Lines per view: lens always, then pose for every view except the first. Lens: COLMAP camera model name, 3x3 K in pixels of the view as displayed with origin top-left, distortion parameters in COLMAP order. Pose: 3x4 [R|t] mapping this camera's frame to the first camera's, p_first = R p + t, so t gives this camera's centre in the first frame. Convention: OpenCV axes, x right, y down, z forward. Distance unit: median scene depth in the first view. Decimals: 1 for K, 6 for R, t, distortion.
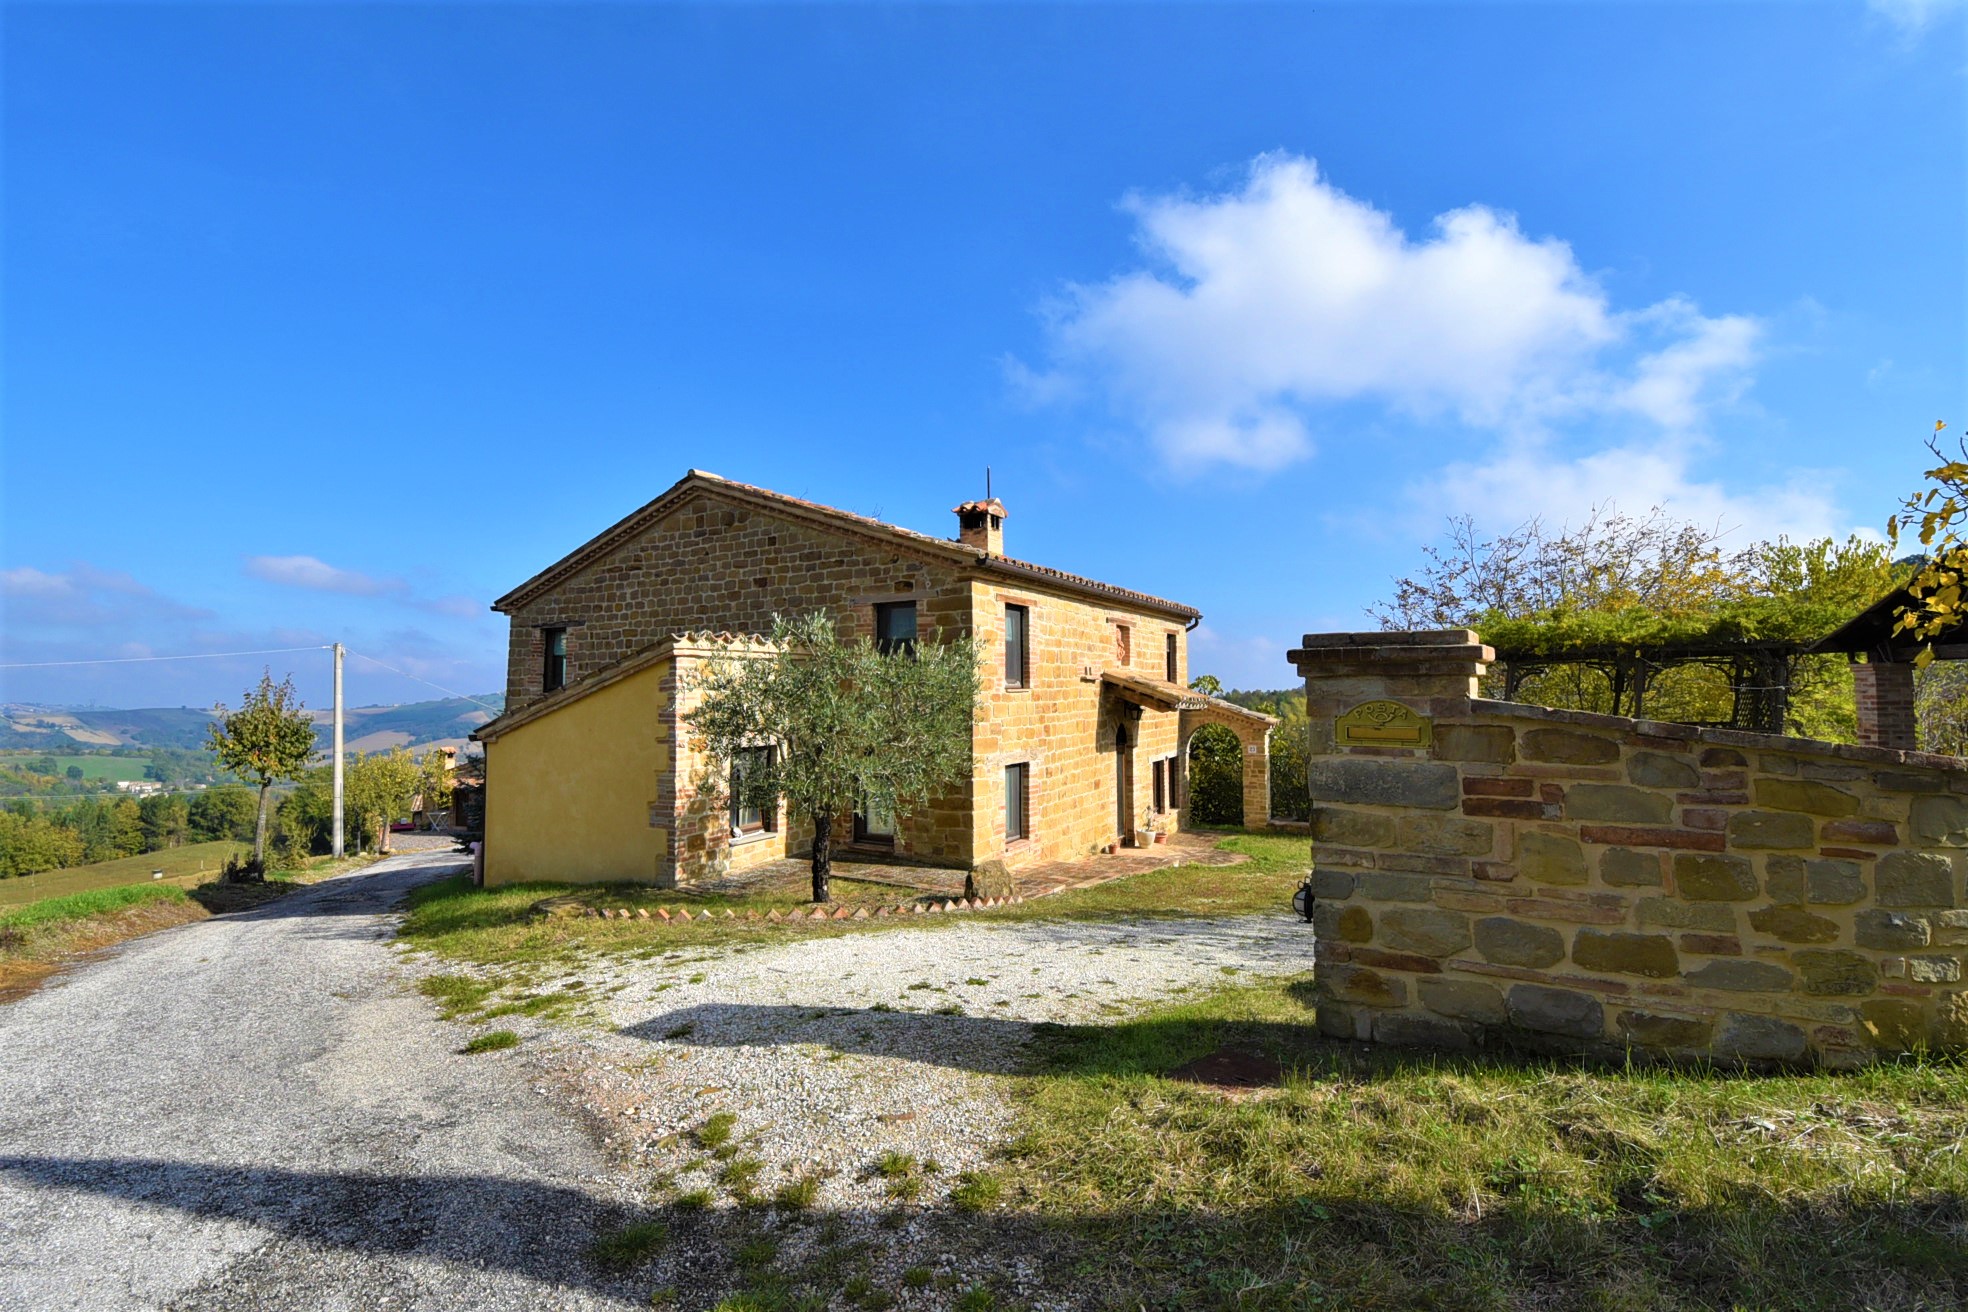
lens RADIAL K [[857.3, 0, 981.2], [0, 857.3, 645.0], [0, 0, 1]] dist [0.006730, -0.016143]
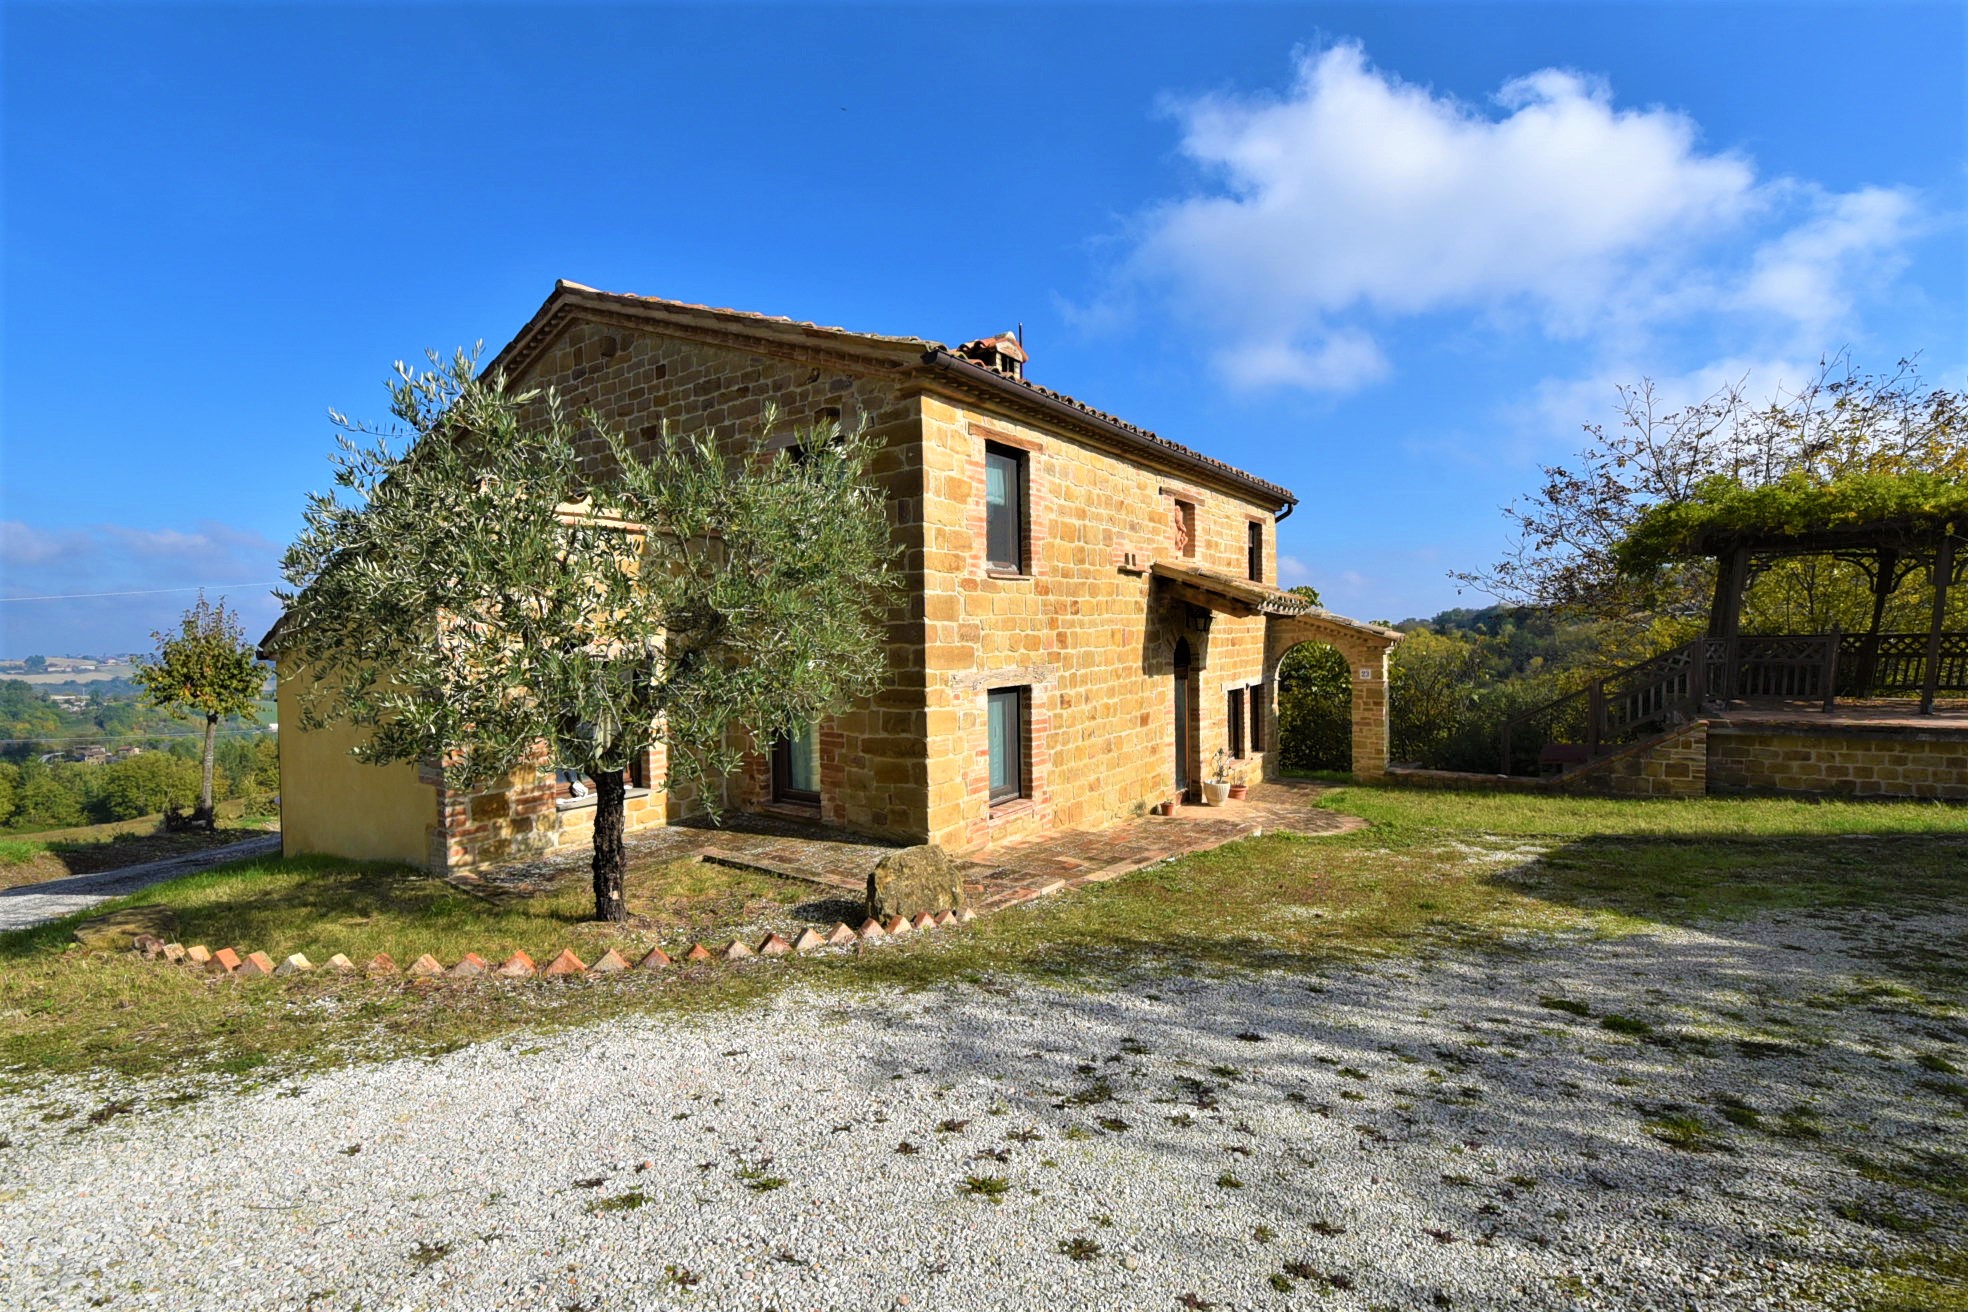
lens RADIAL K [[857.3, 0, 981.4], [0, 857.3, 645.4], [0, 0, 1]] dist [0.006730, -0.016143]
pose [[0.995130, -0.009814, -0.098086, 0.073982], [0.016580, 0.997519, 0.068411, 0.052333], [0.097172, -0.069704, 0.992824, 0.295886]]
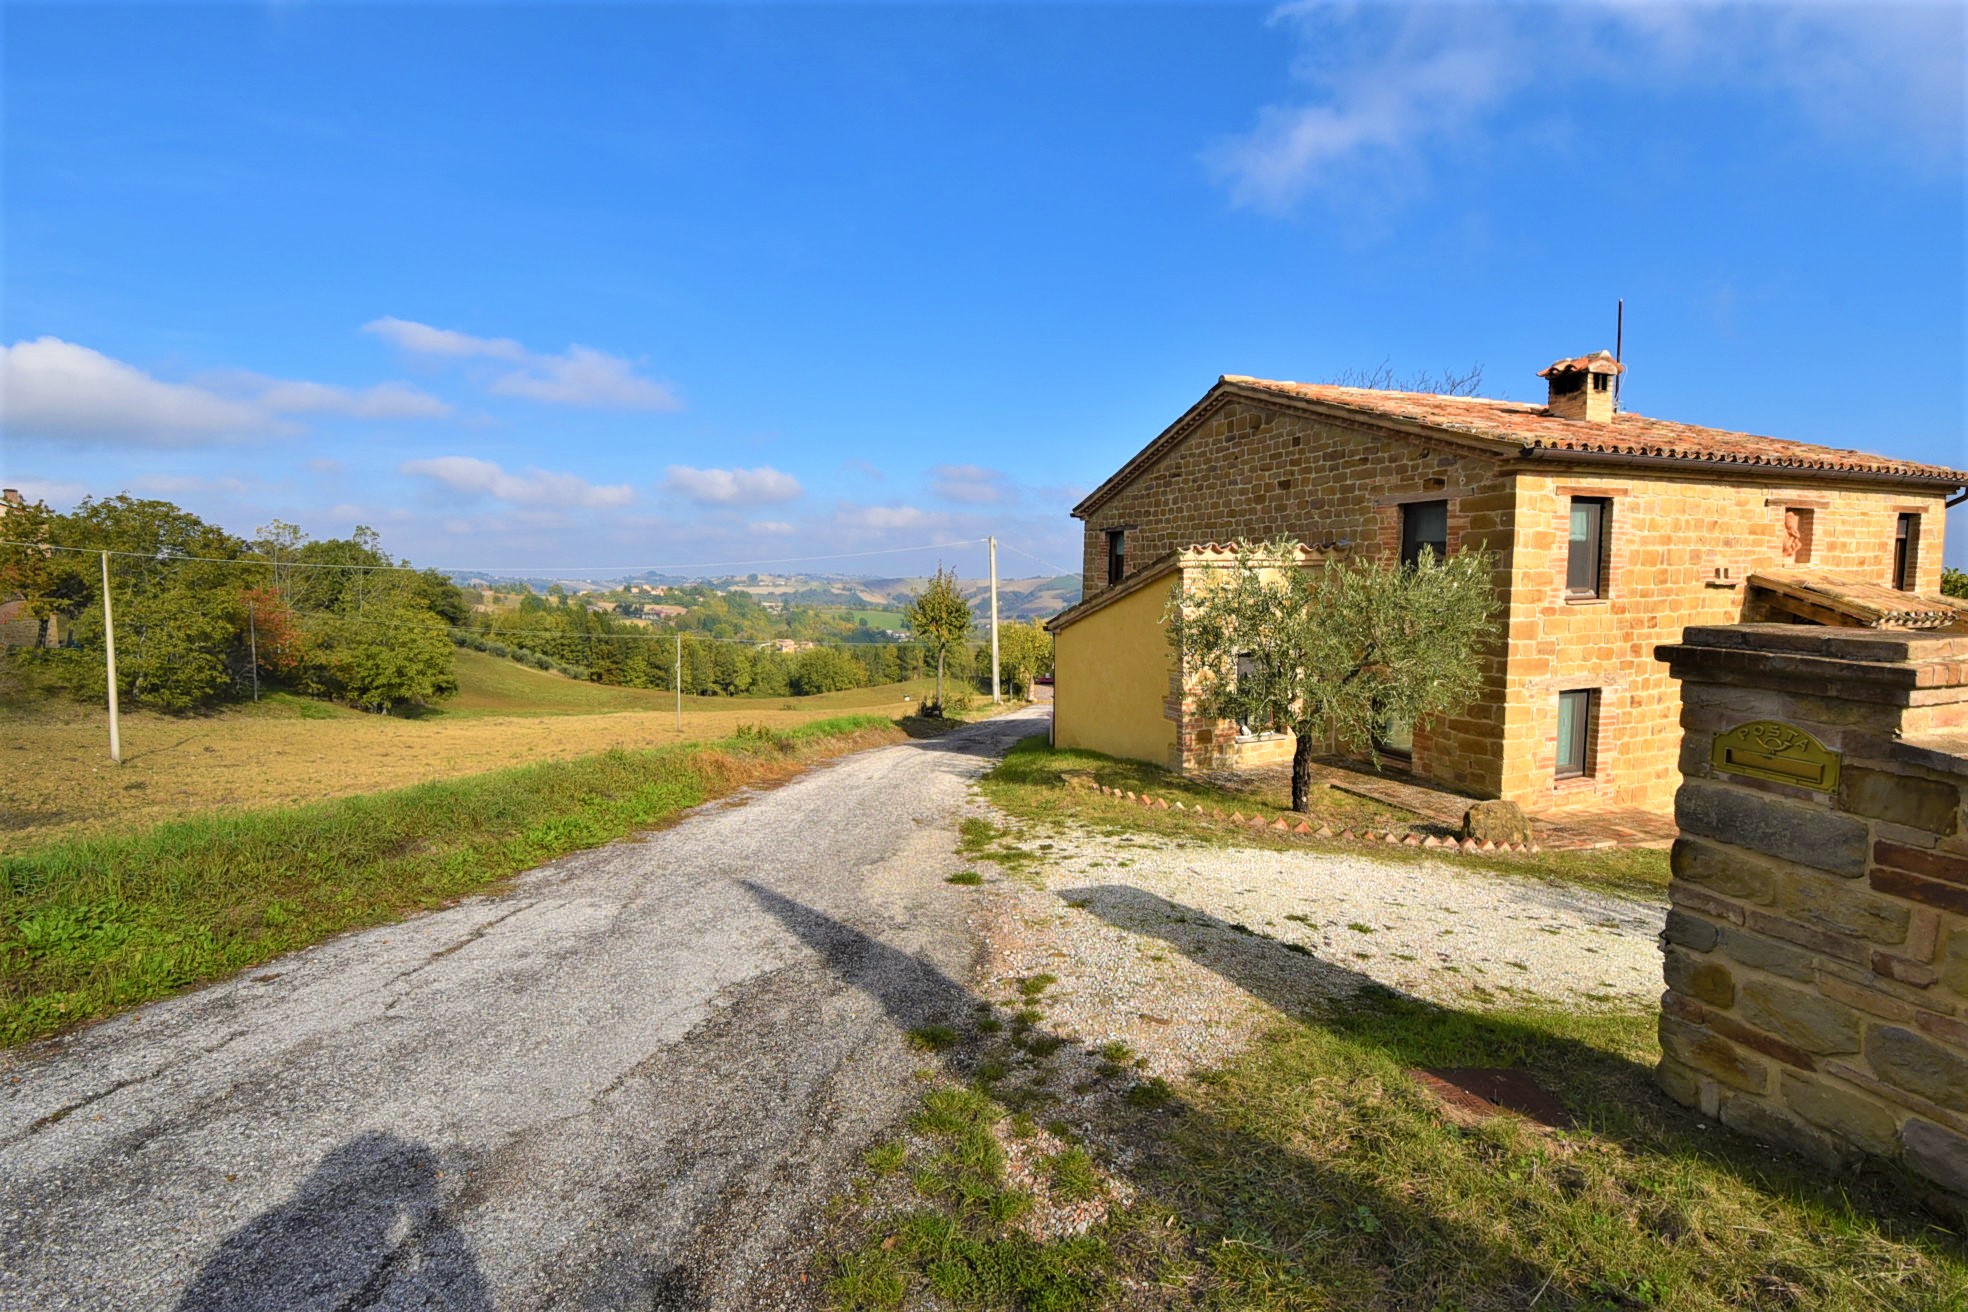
lens RADIAL K [[857.3, 0, 981.2], [0, 857.3, 639.1], [0, 0, 1]] dist [0.006730, -0.016143]
pose [[0.776929, 0.053928, -0.627274, 0.095295], [0.034247, 0.991230, 0.127636, -0.032246], [0.628656, -0.120646, 0.768269, -0.006376]]
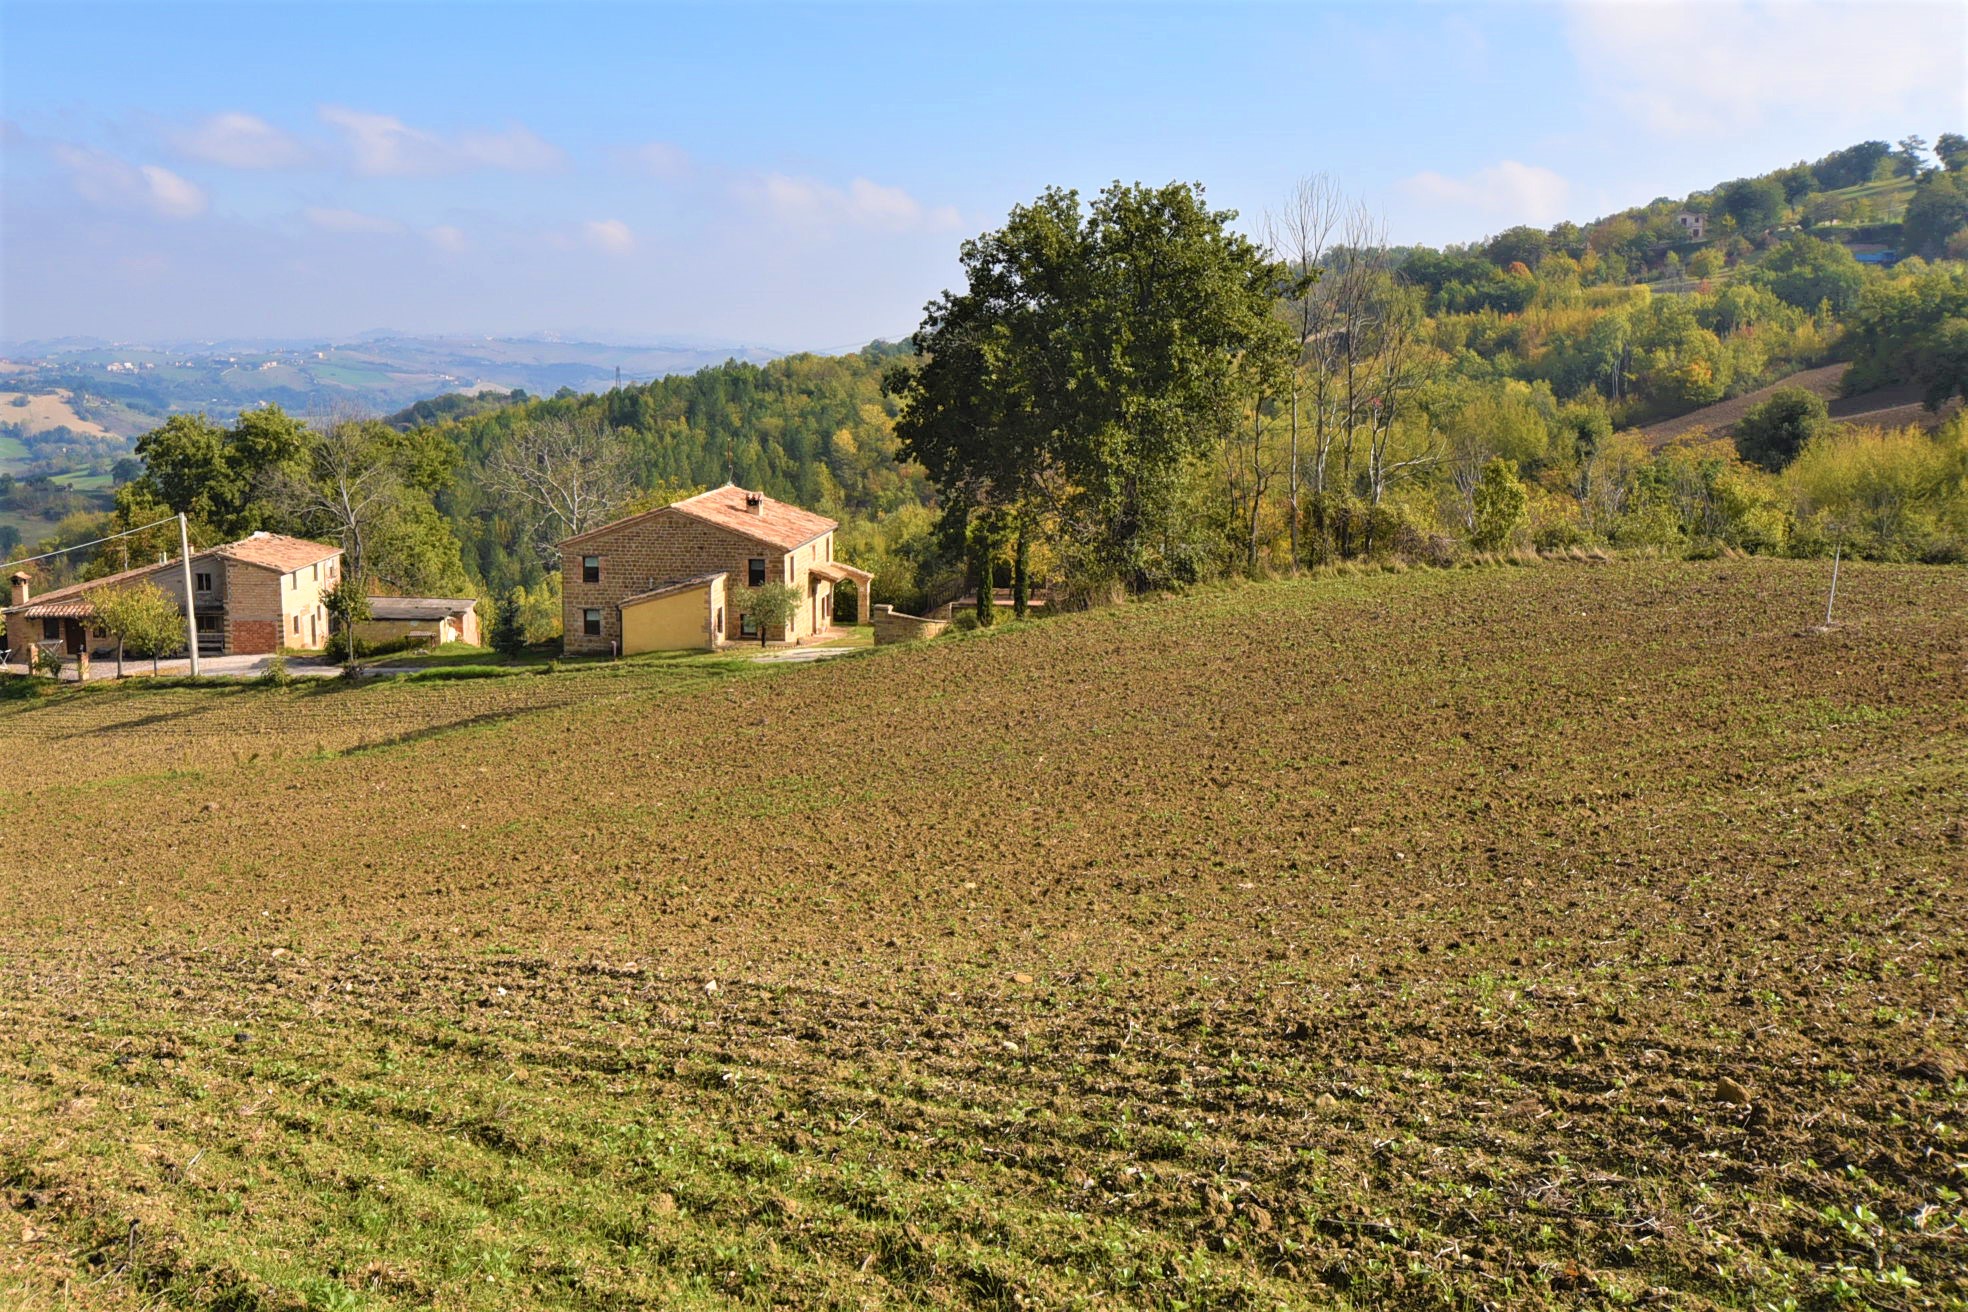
lens RADIAL K [[1960.7, 0, 987.7], [0, 1960.7, 653.4], [0, 0, 1]] dist [0.027095, 0.000000]
pose [[0.927791, -0.049171, 0.369845, -1.663231], [-0.034471, 0.975741, 0.216197, -1.082035], [-0.371504, -0.213335, 0.903589, -4.908753]]
